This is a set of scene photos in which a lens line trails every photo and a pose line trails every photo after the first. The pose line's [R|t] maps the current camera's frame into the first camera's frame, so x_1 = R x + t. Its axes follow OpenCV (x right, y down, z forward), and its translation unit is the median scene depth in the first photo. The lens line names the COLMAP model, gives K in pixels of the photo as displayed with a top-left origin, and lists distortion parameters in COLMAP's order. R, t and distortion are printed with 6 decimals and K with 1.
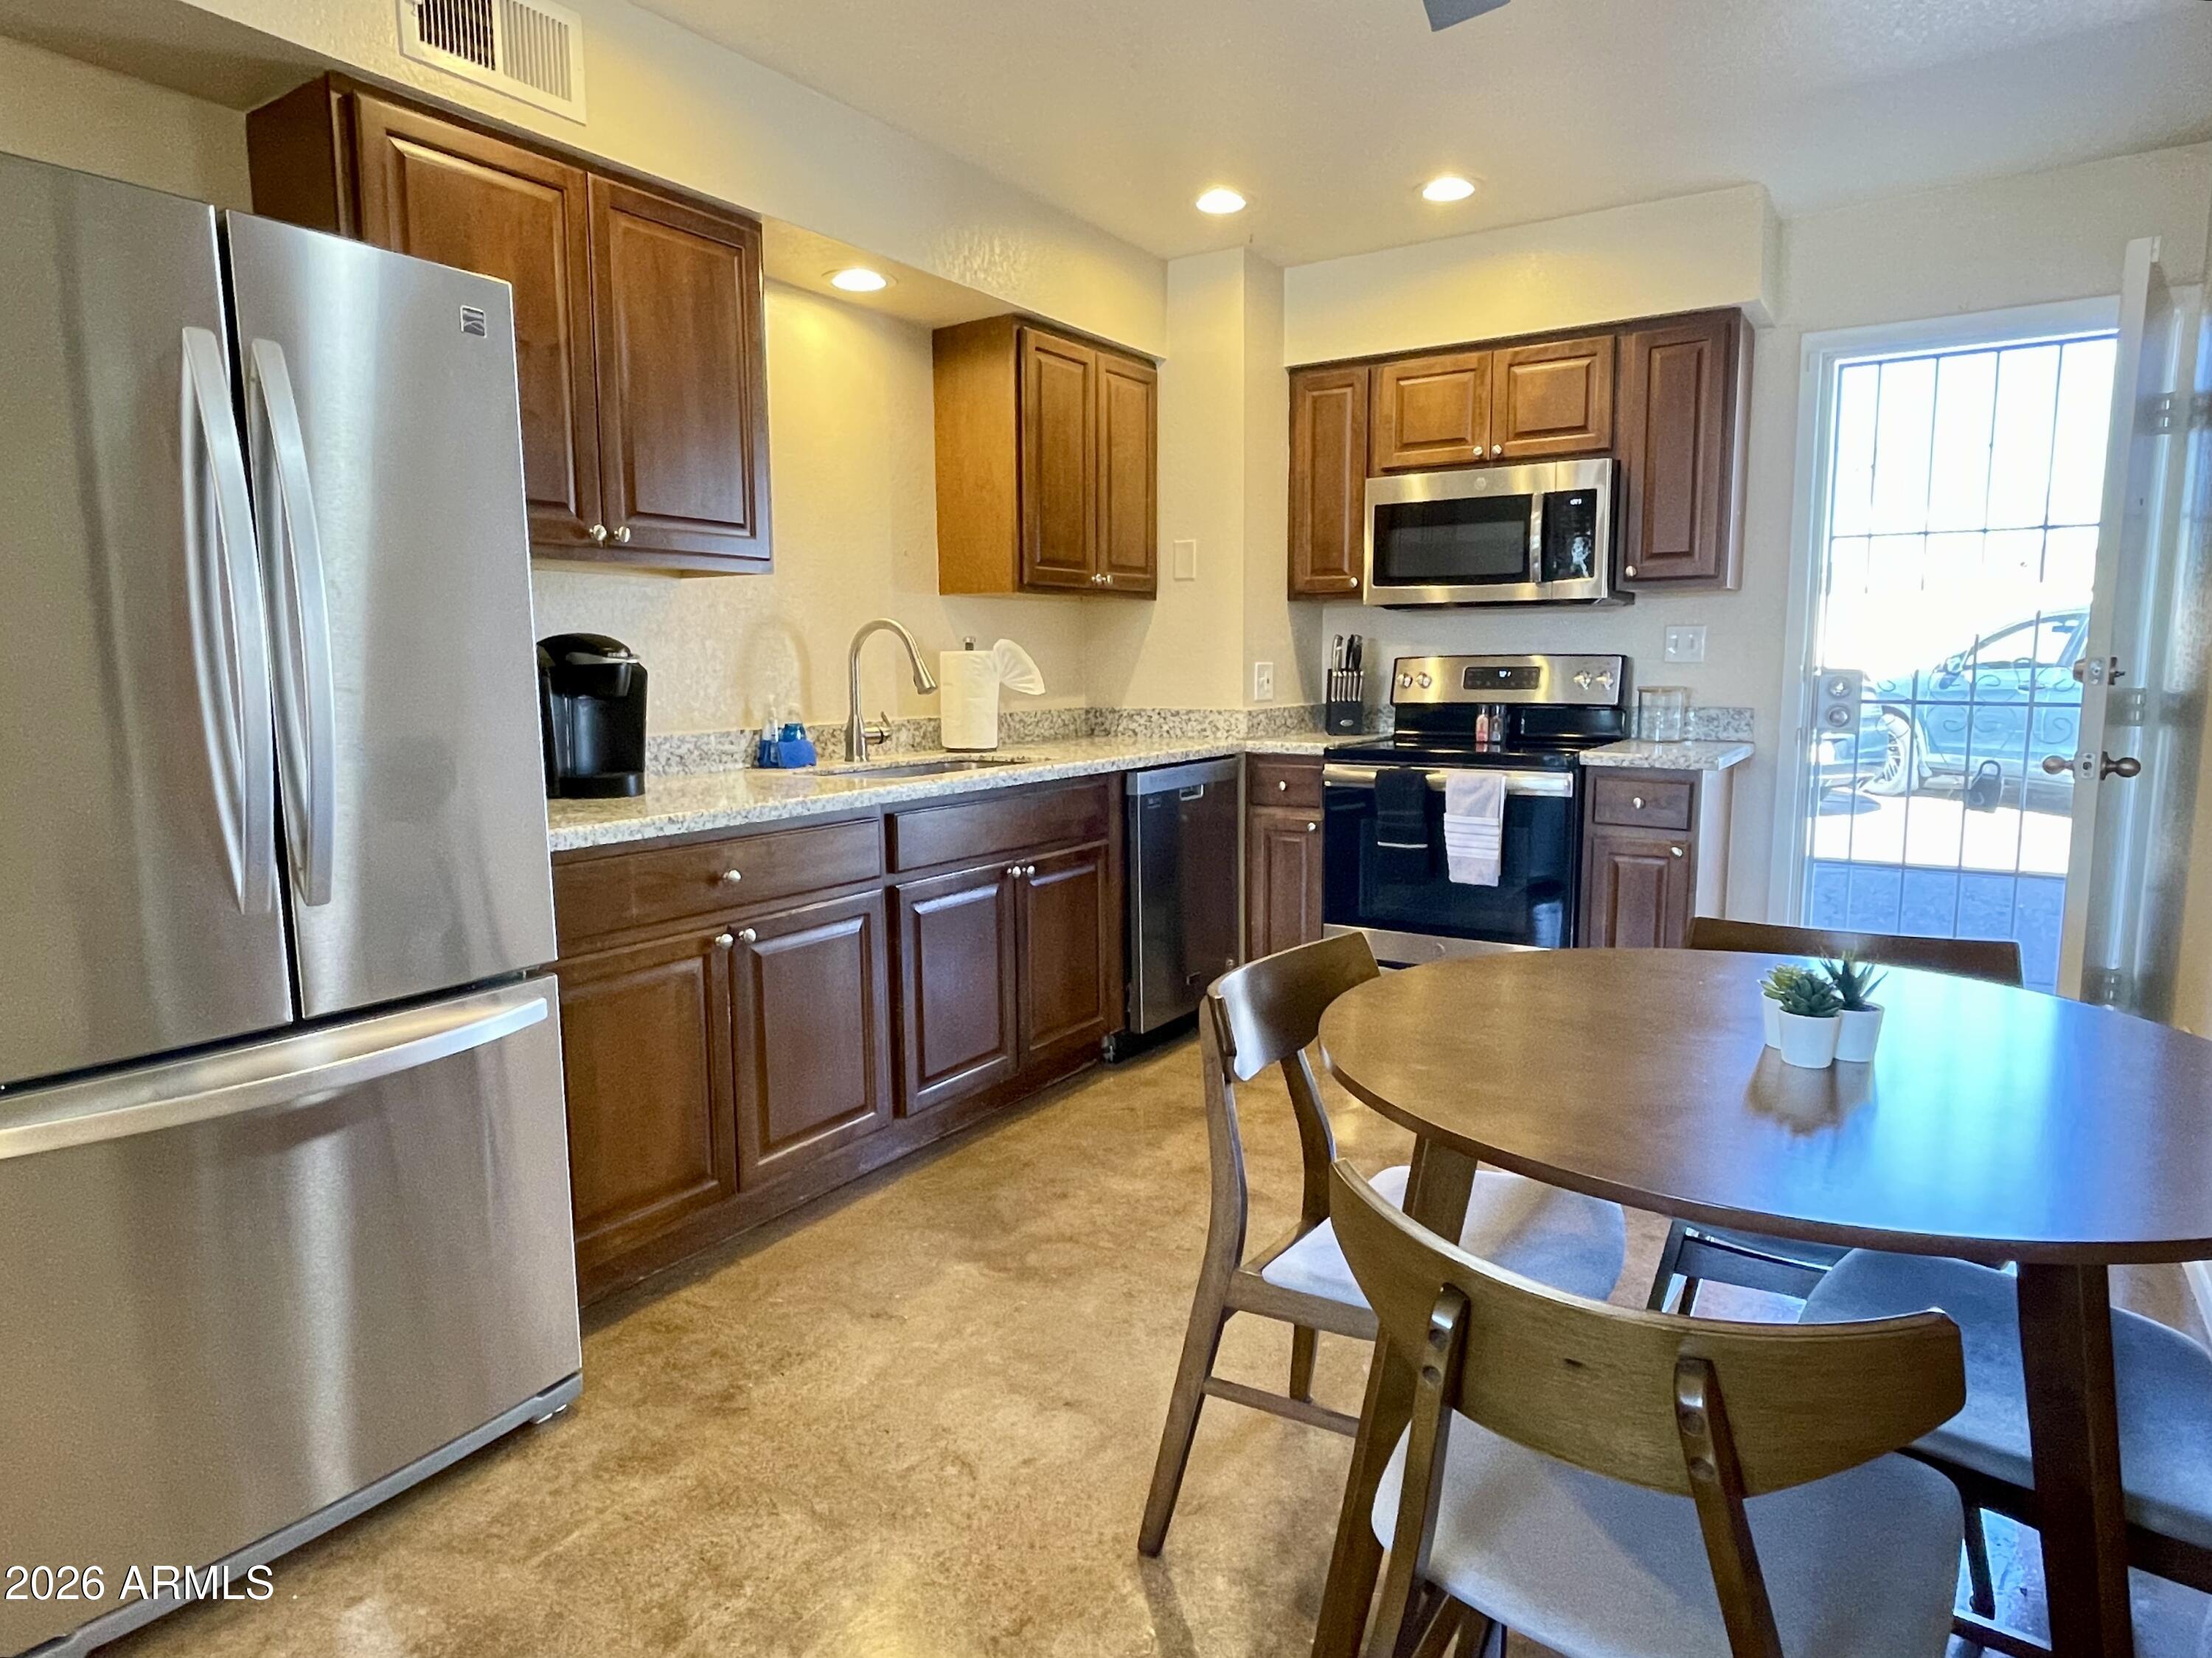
lens RADIAL K [[1275.1, 0, 1106.0], [0, 1275.1, 829.0], [0, 0, 1]] dist [-0.002363, -0.000730]
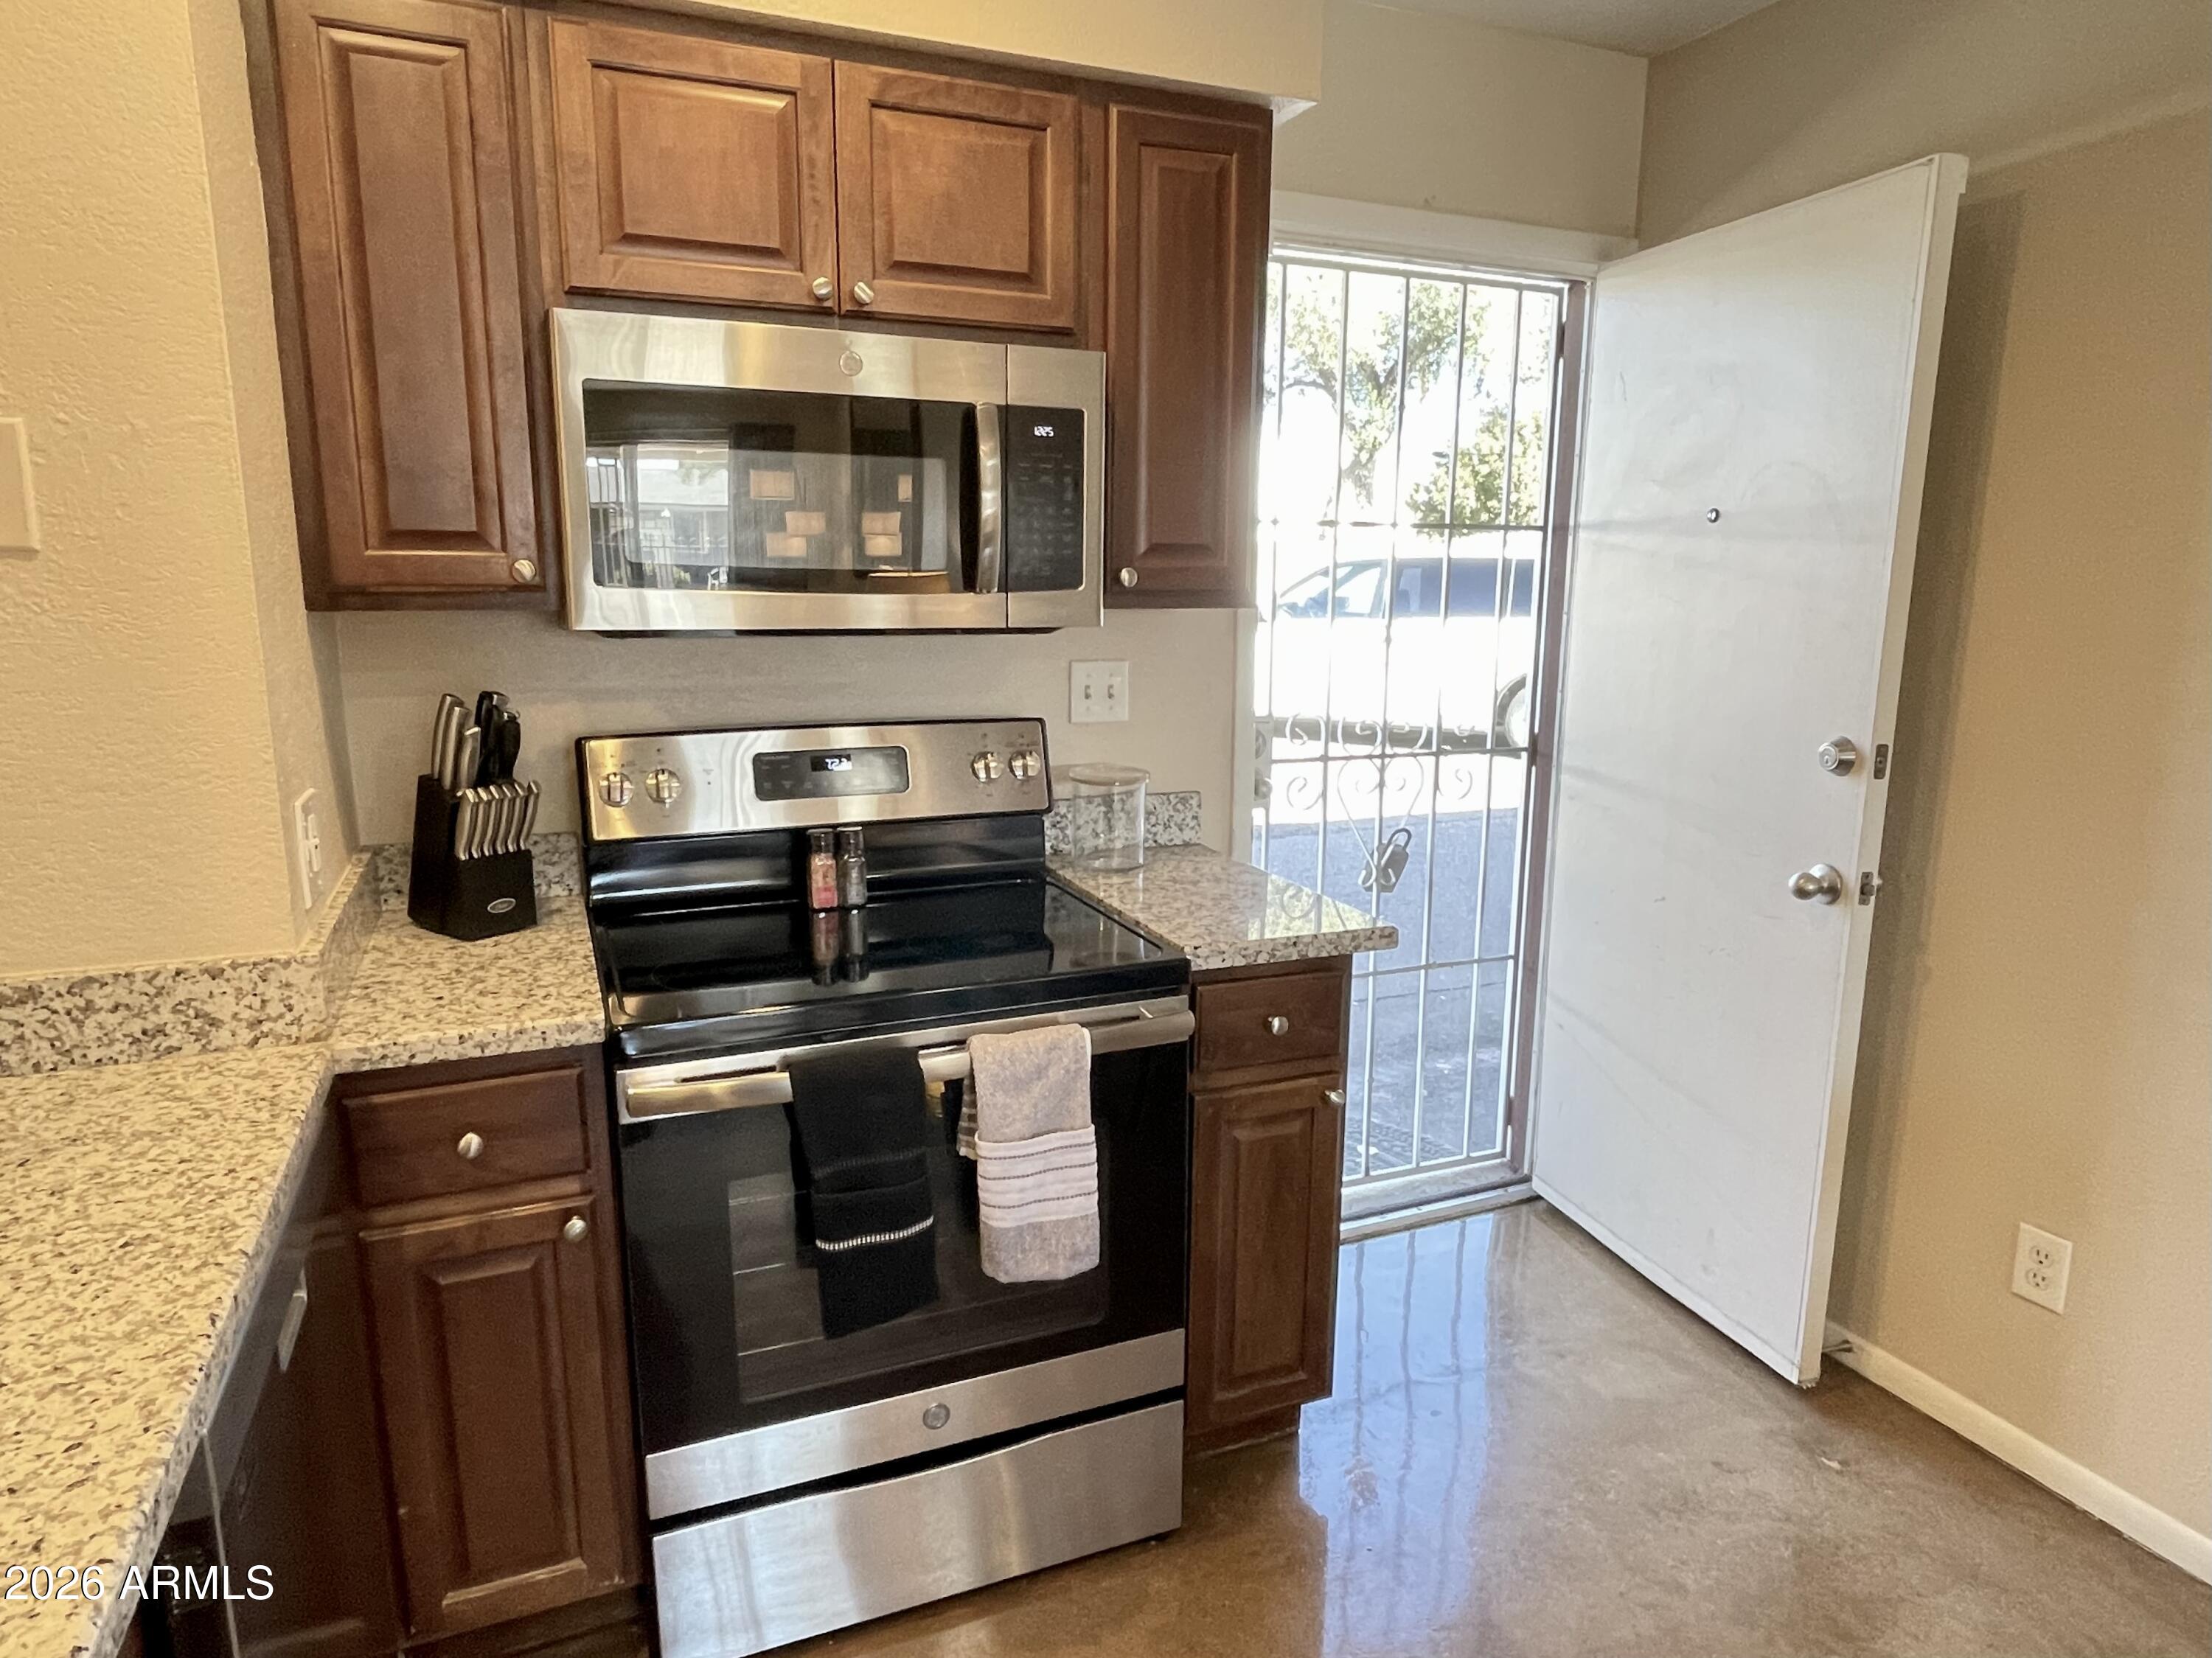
lens RADIAL K [[1430.2, 0, 1106.0], [0, 1430.2, 829.0], [0, 0, 1]] dist [0.021531, -0.041993]
pose [[0.522603, -0.151019, 0.839094, -0.105210], [0.099716, 0.988259, 0.115761, -0.164962], [-0.846724, 0.023174, 0.531527, 0.682062]]
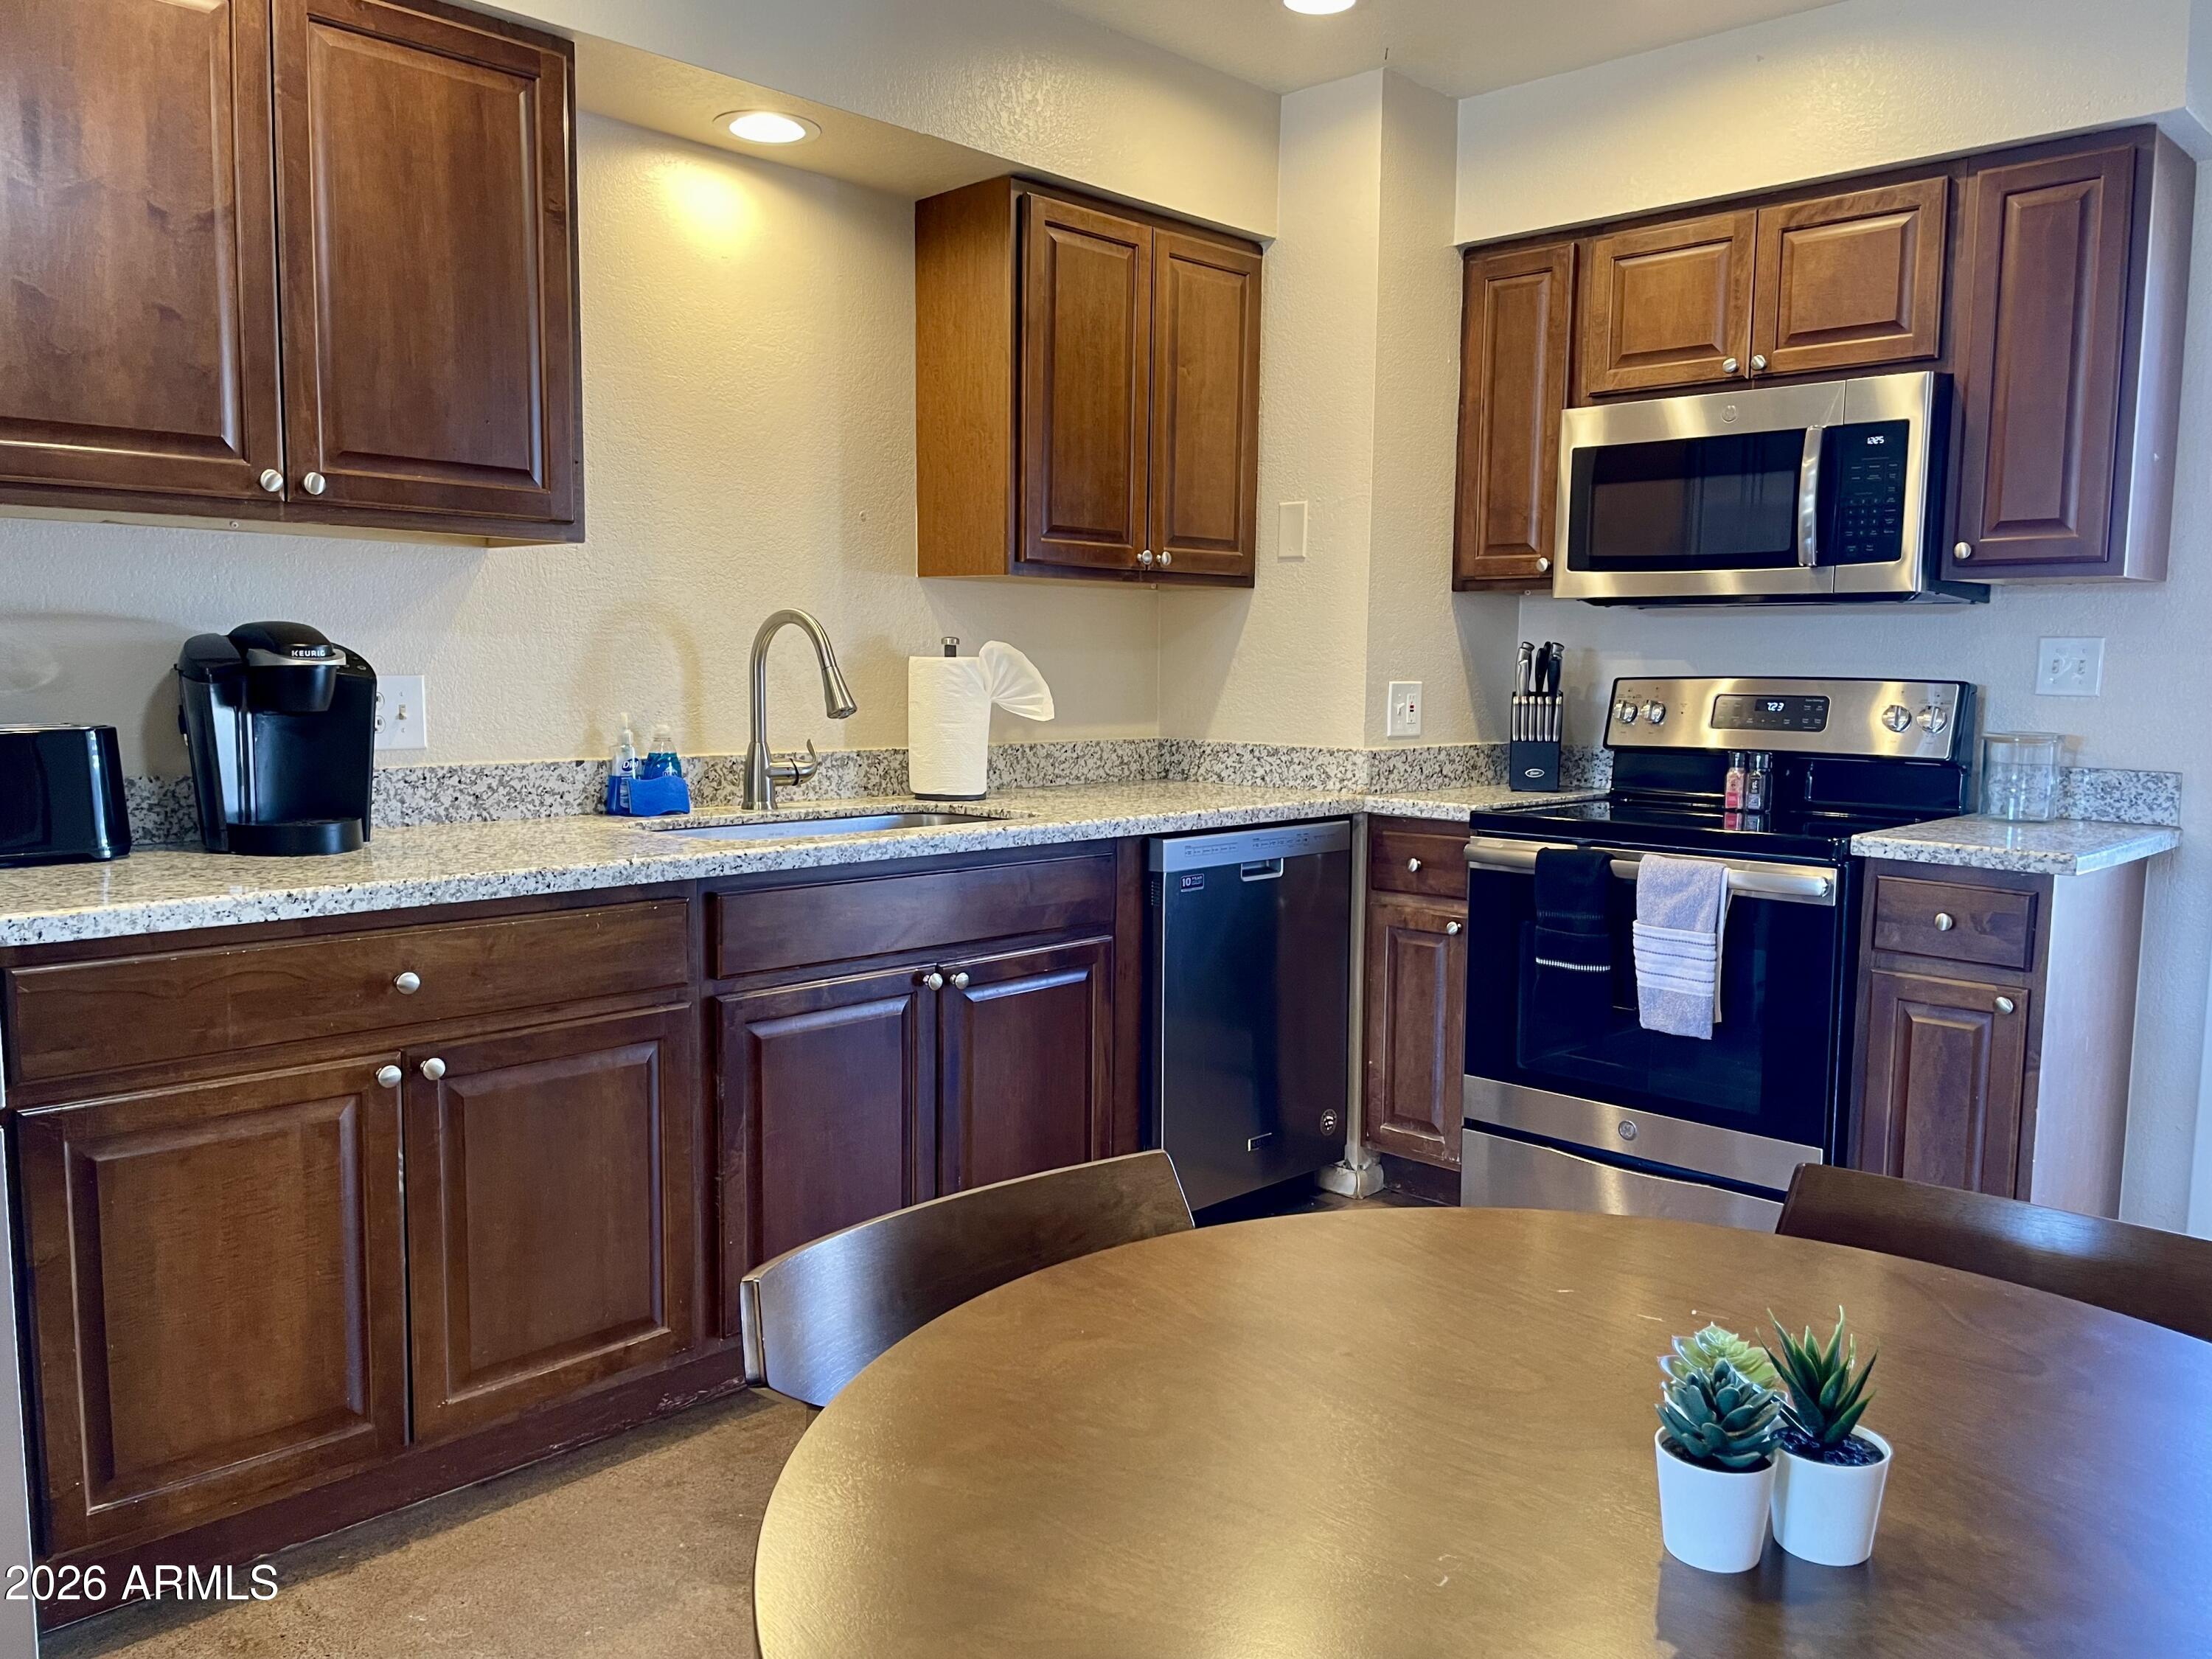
lens RADIAL K [[1669.0, 0, 1113.8], [0, 1669.0, 846.3], [0, 0, 1]] dist [0.072387, -0.081038]
pose [[0.983708, 0.040836, -0.175074, 0.148953], [-0.044586, 0.998852, -0.017540, -0.022630], [0.174156, 0.025060, 0.984399, 0.107059]]
